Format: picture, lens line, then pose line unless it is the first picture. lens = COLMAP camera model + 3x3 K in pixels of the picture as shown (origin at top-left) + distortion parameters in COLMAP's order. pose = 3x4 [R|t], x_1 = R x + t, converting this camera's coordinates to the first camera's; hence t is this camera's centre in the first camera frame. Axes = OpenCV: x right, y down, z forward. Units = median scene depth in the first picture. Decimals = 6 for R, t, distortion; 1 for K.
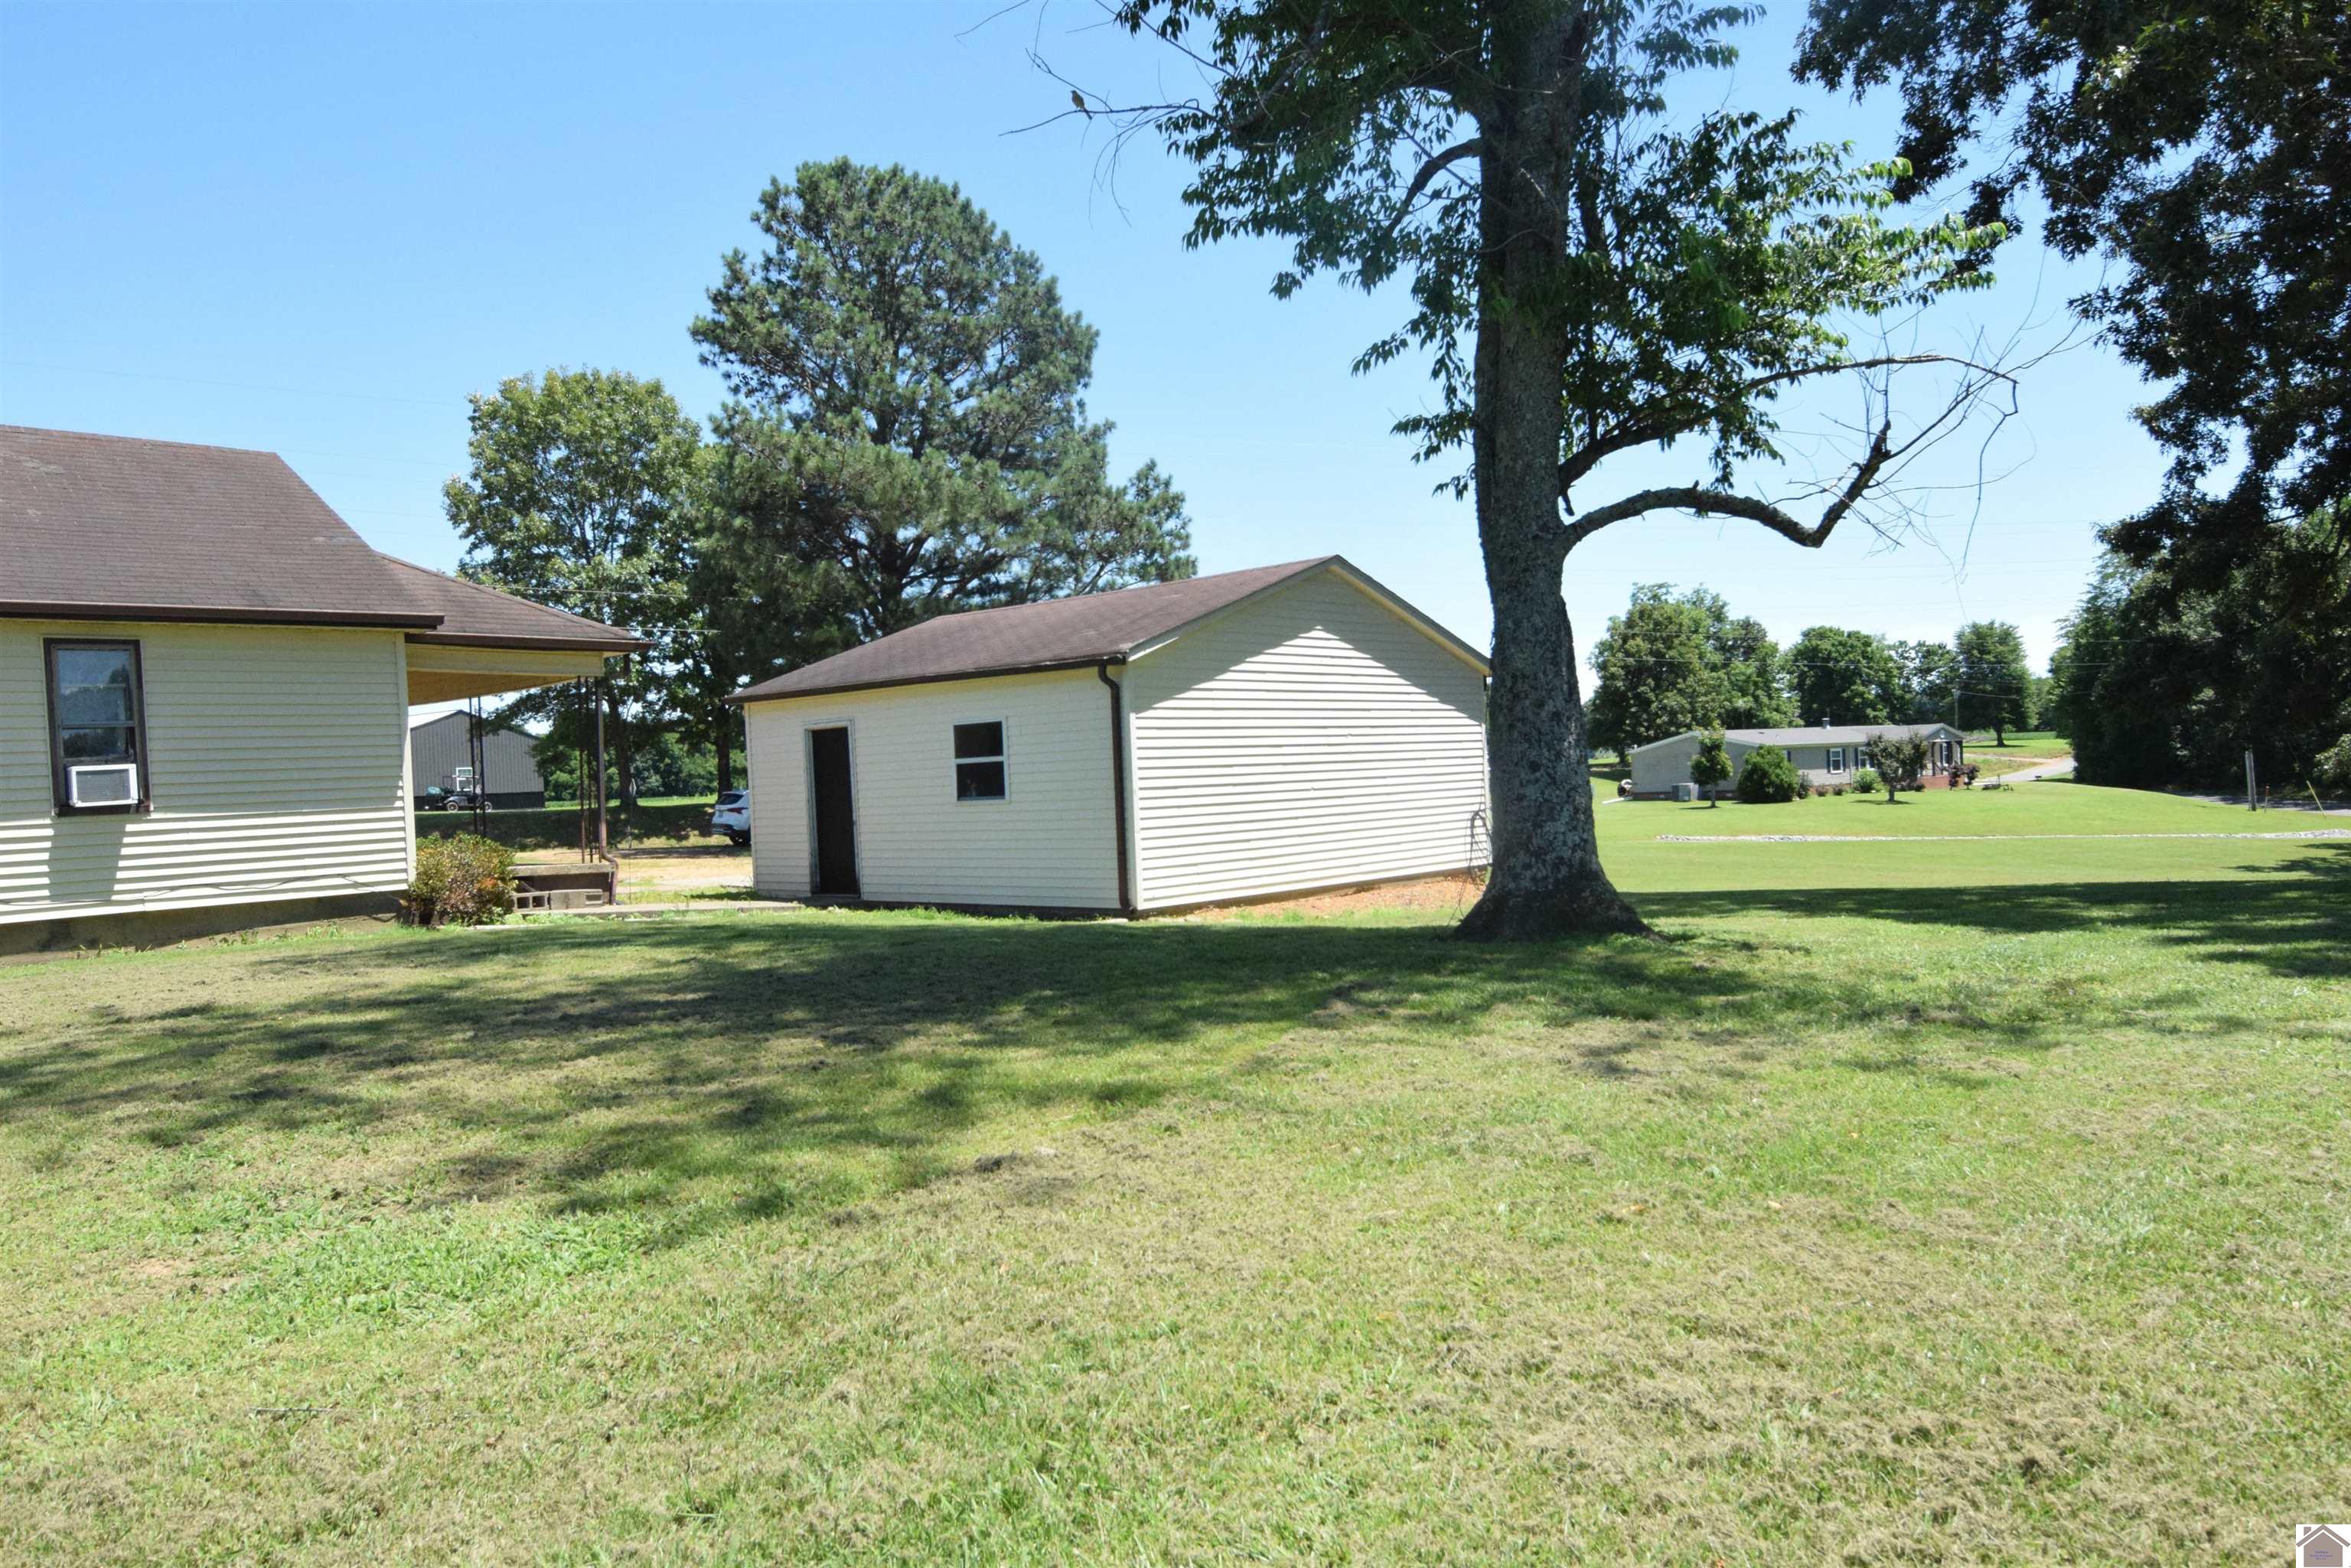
lens RADIAL K [[1601.7, 0, 1175.5], [0, 1601.7, 784.0], [0, 0, 1]] dist [0.012431, -0.025552]
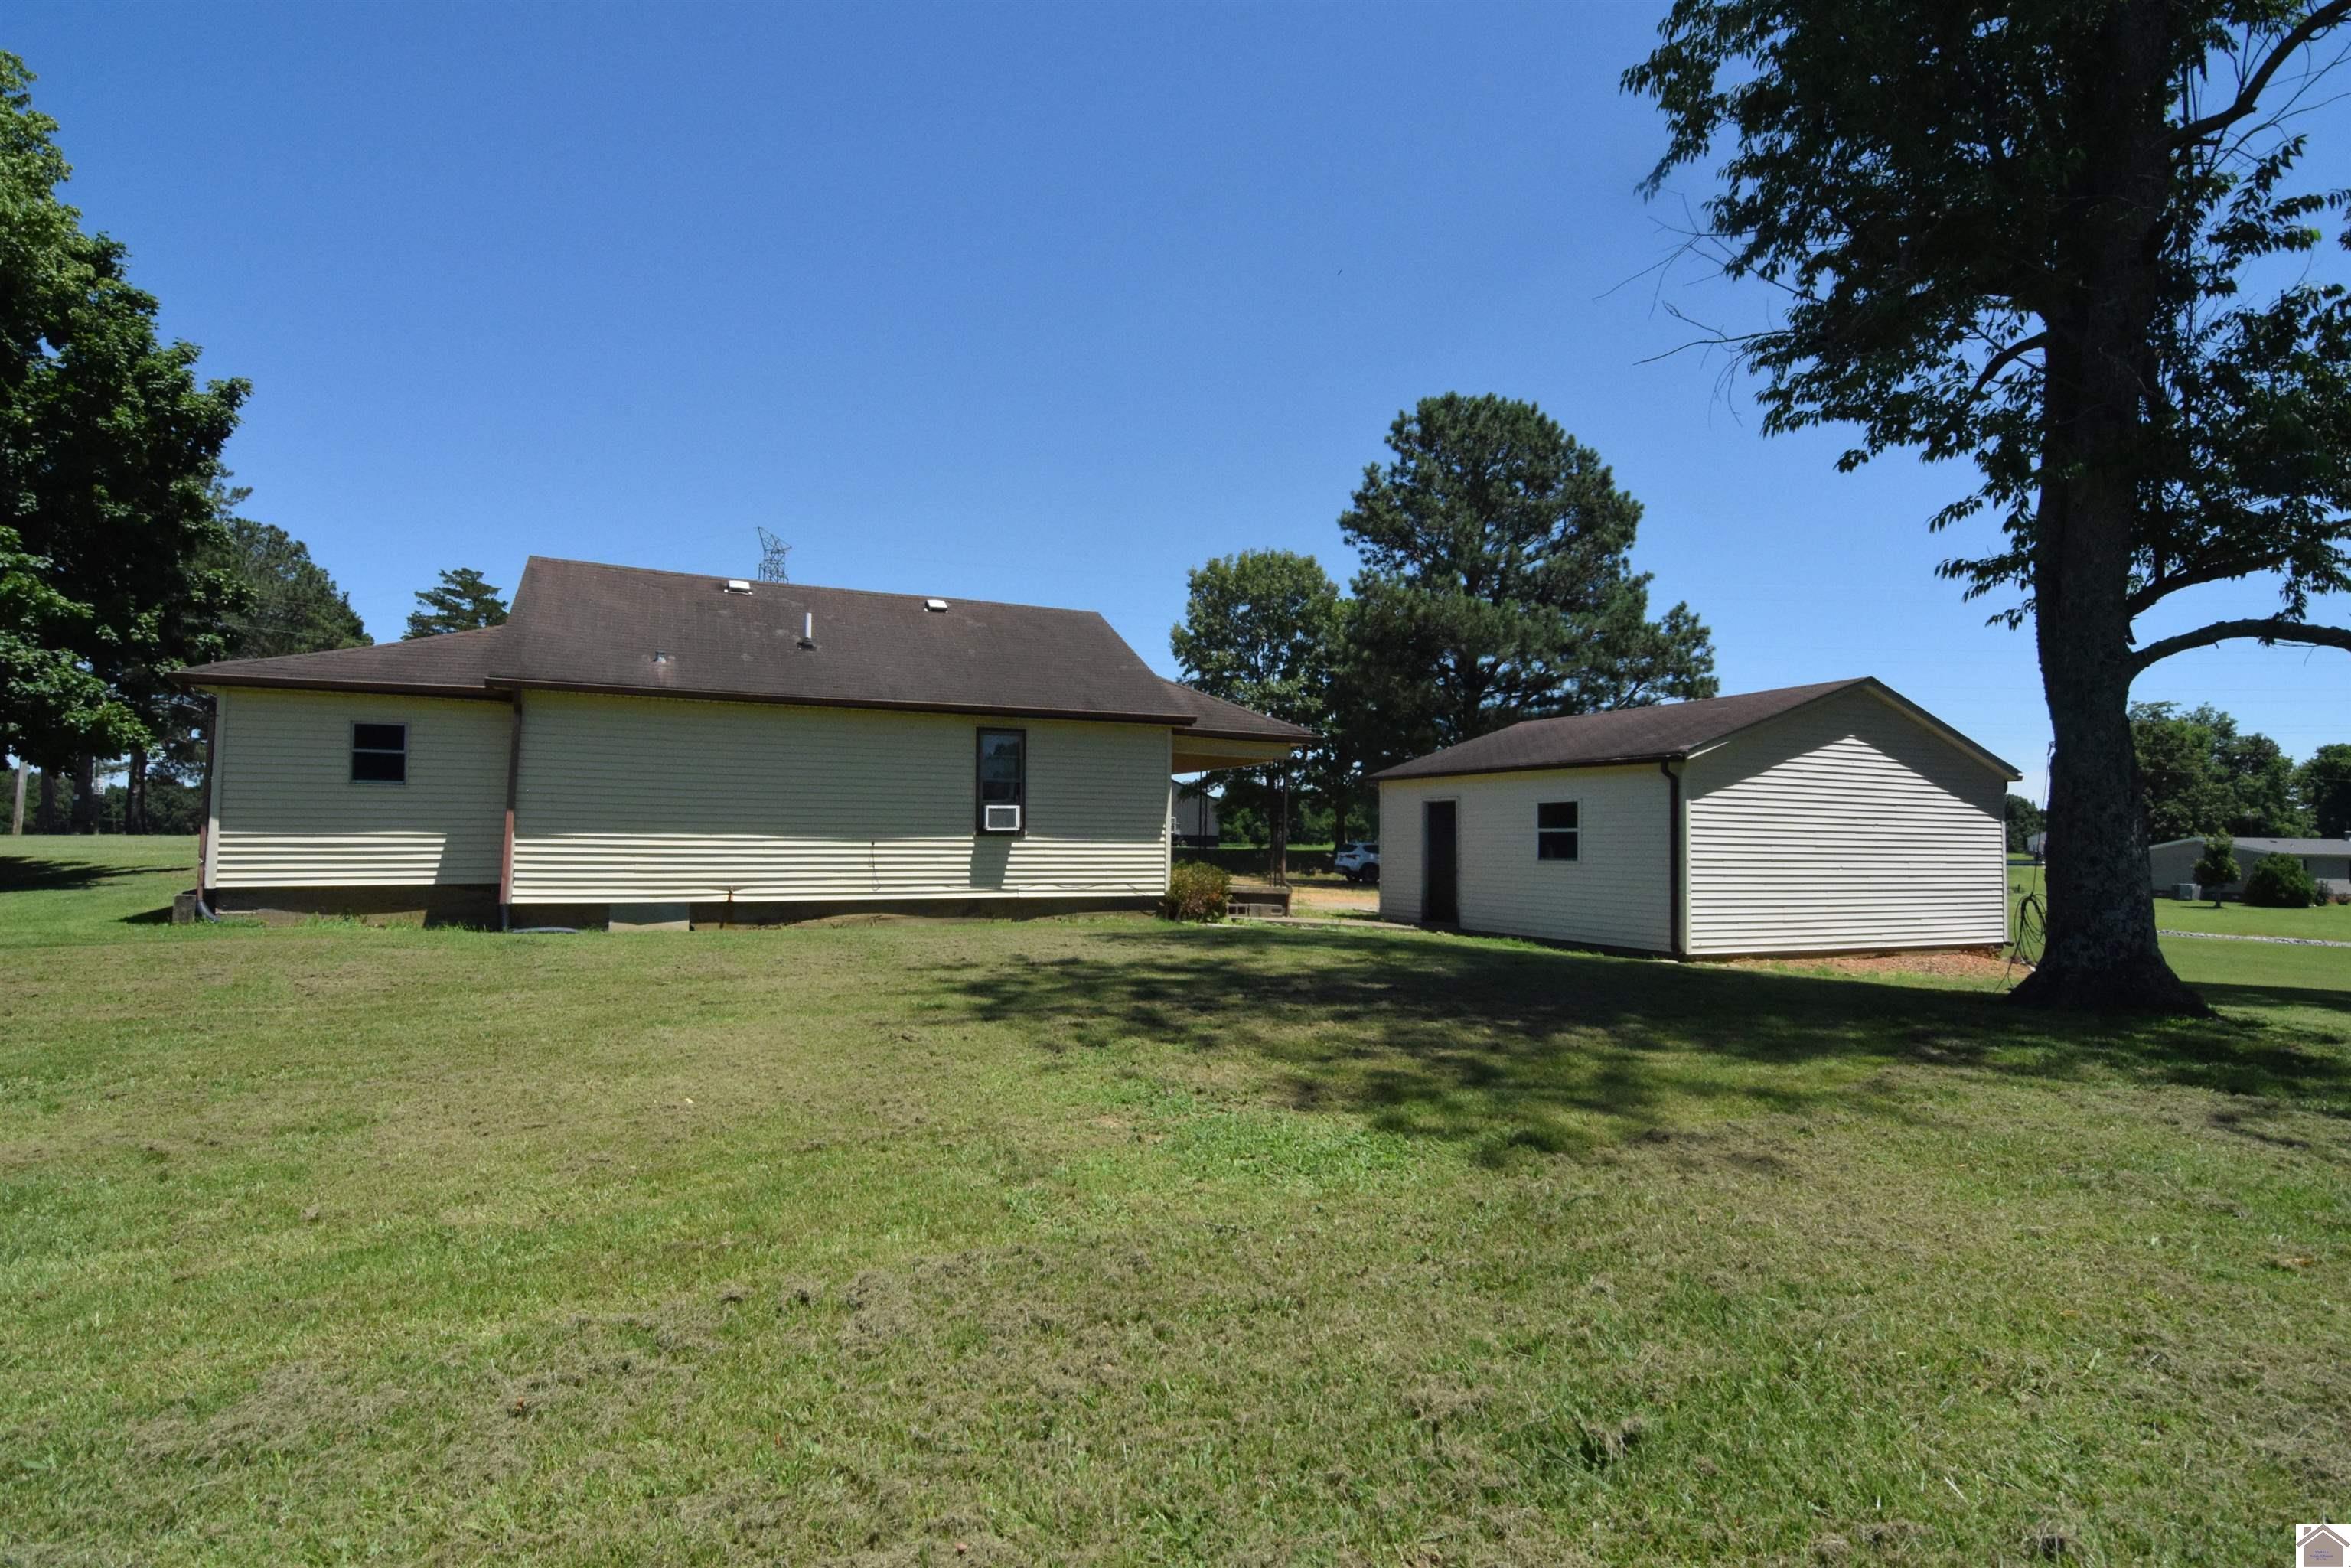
lens RADIAL K [[1169.6, 0, 1175.5], [0, 1169.6, 784.0], [0, 0, 1]] dist [-0.002299, -0.012493]
pose [[0.917576, 0.036185, -0.395910, -0.033926], [-0.055783, 0.997716, -0.038097, 0.001634], [0.393627, 0.057042, 0.917499, -0.017607]]
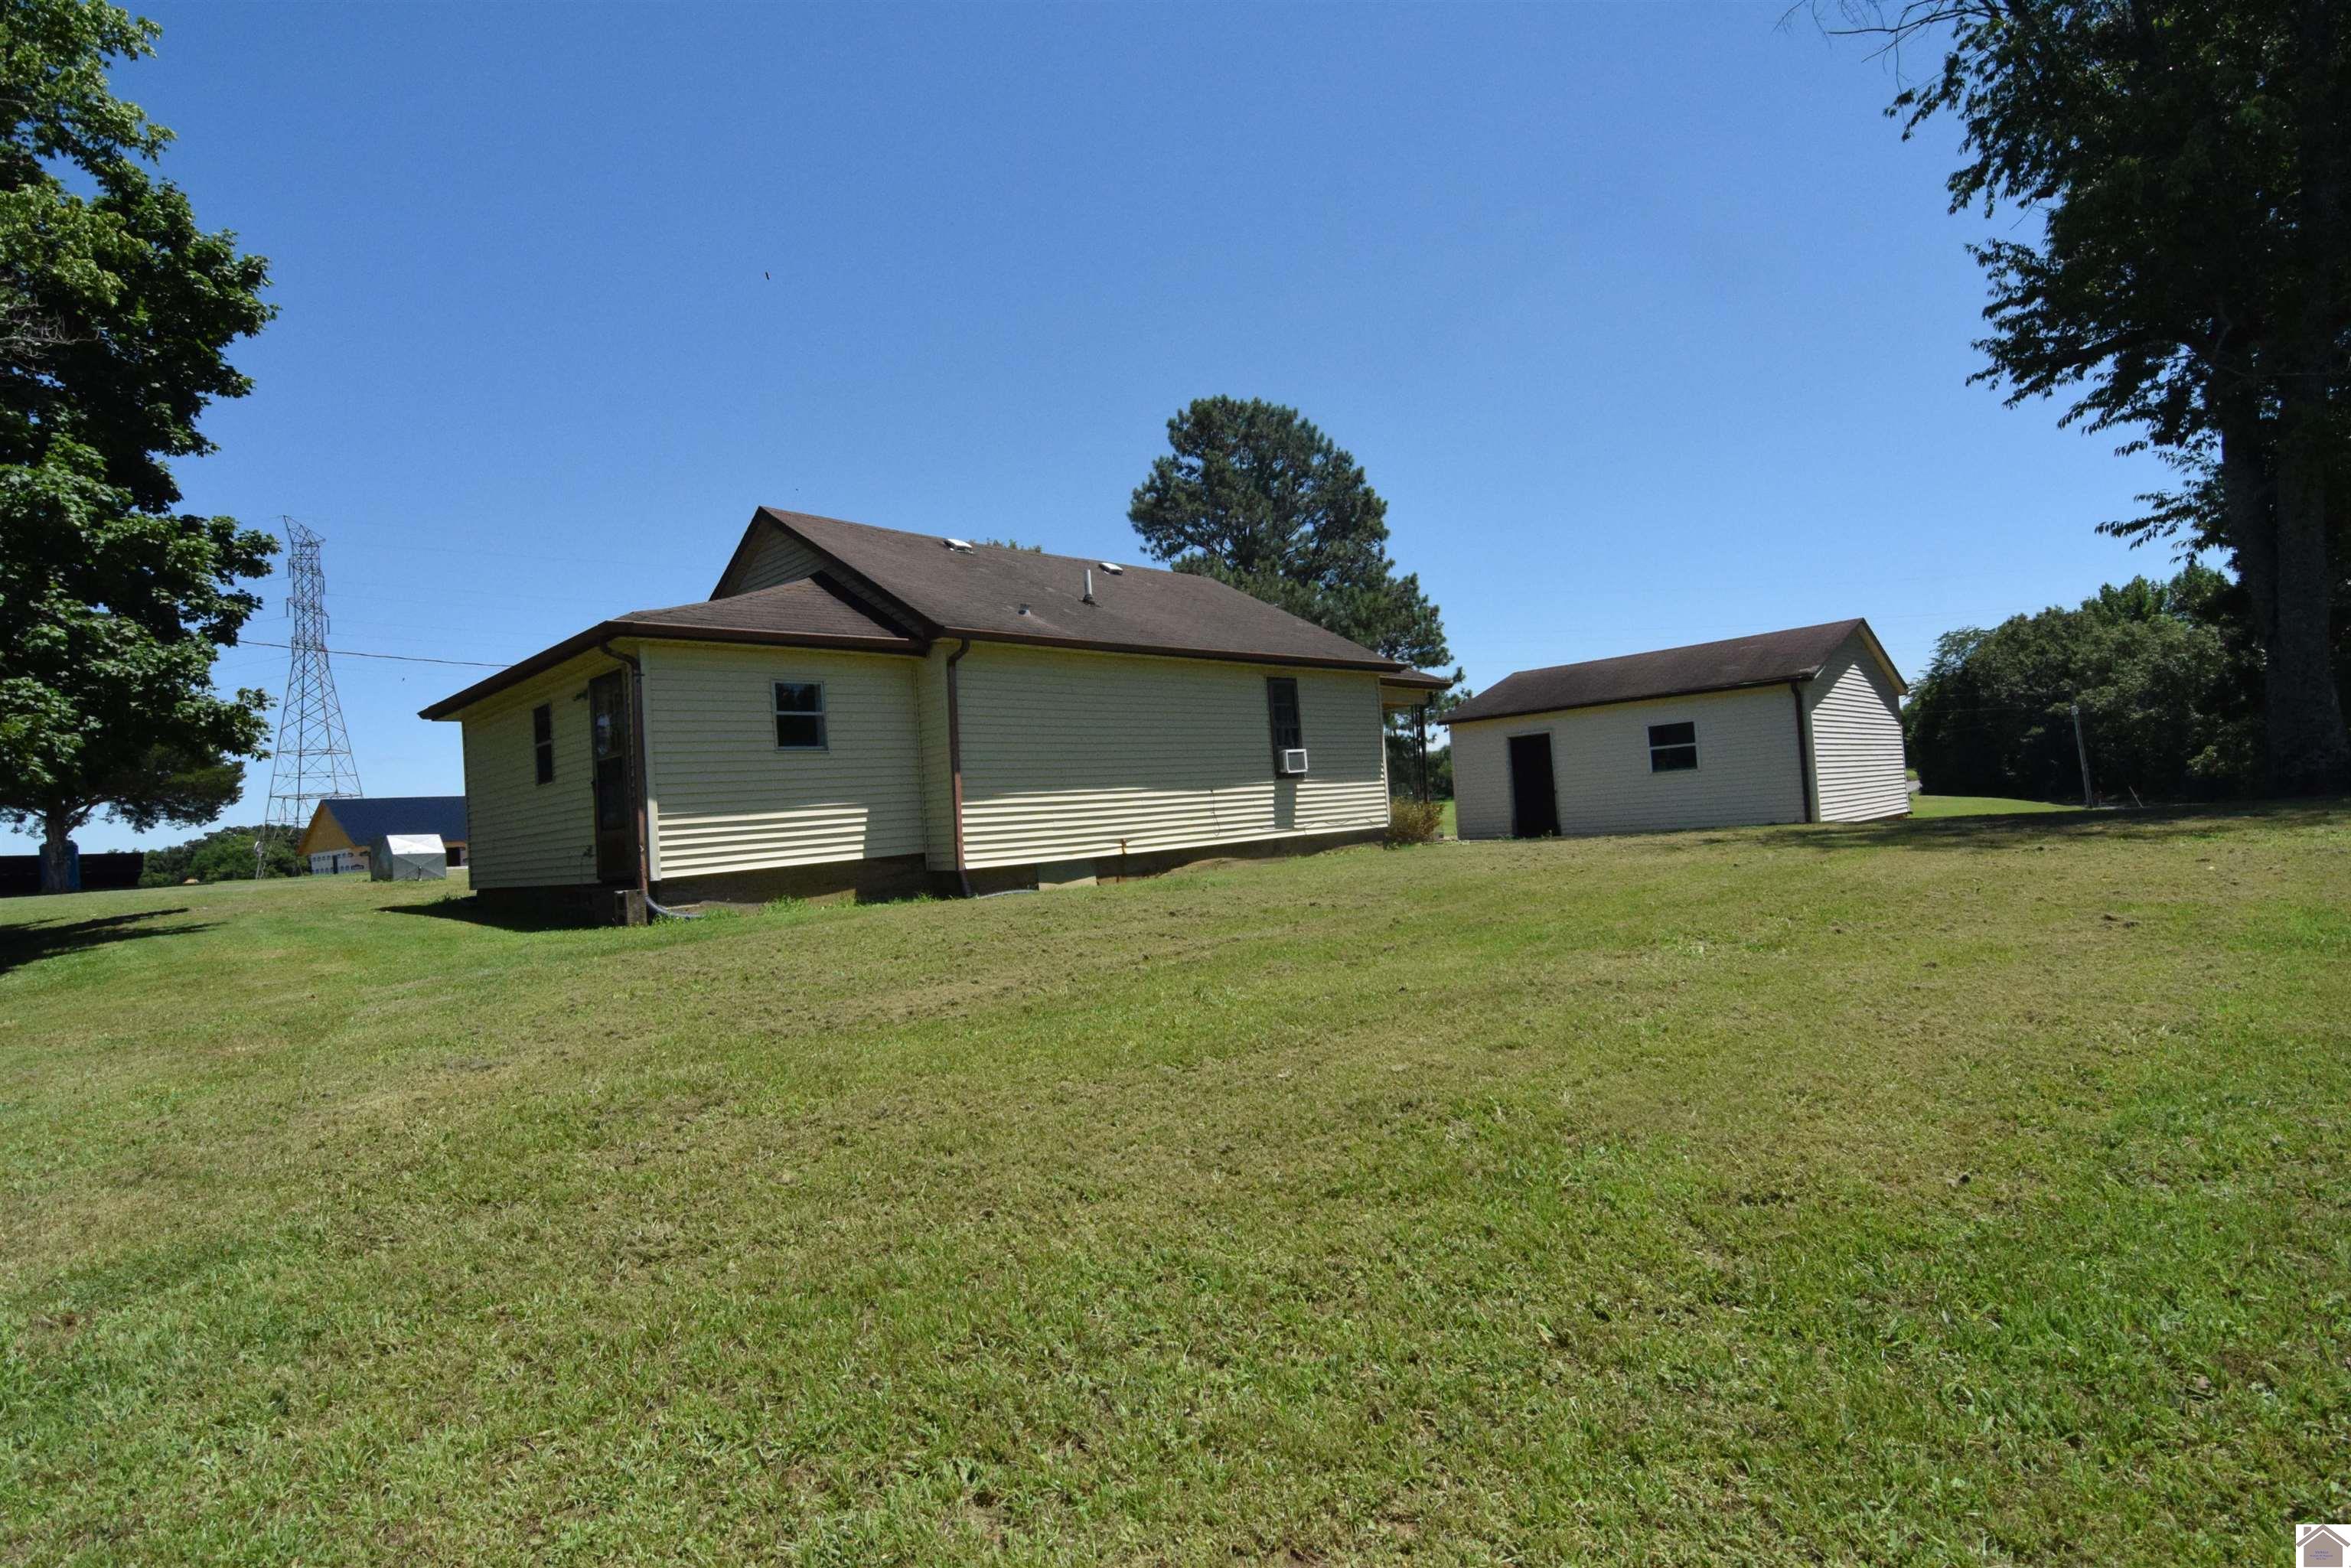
lens RADIAL K [[1118.9, 0, 1174.2], [0, 1118.9, 803.3], [0, 0, 1]] dist [-0.002156, -0.009985]
pose [[0.998765, -0.027730, -0.041229, -0.581918], [0.026925, 0.999439, -0.019942, 0.051952], [0.041759, 0.018808, 0.998951, -0.168569]]
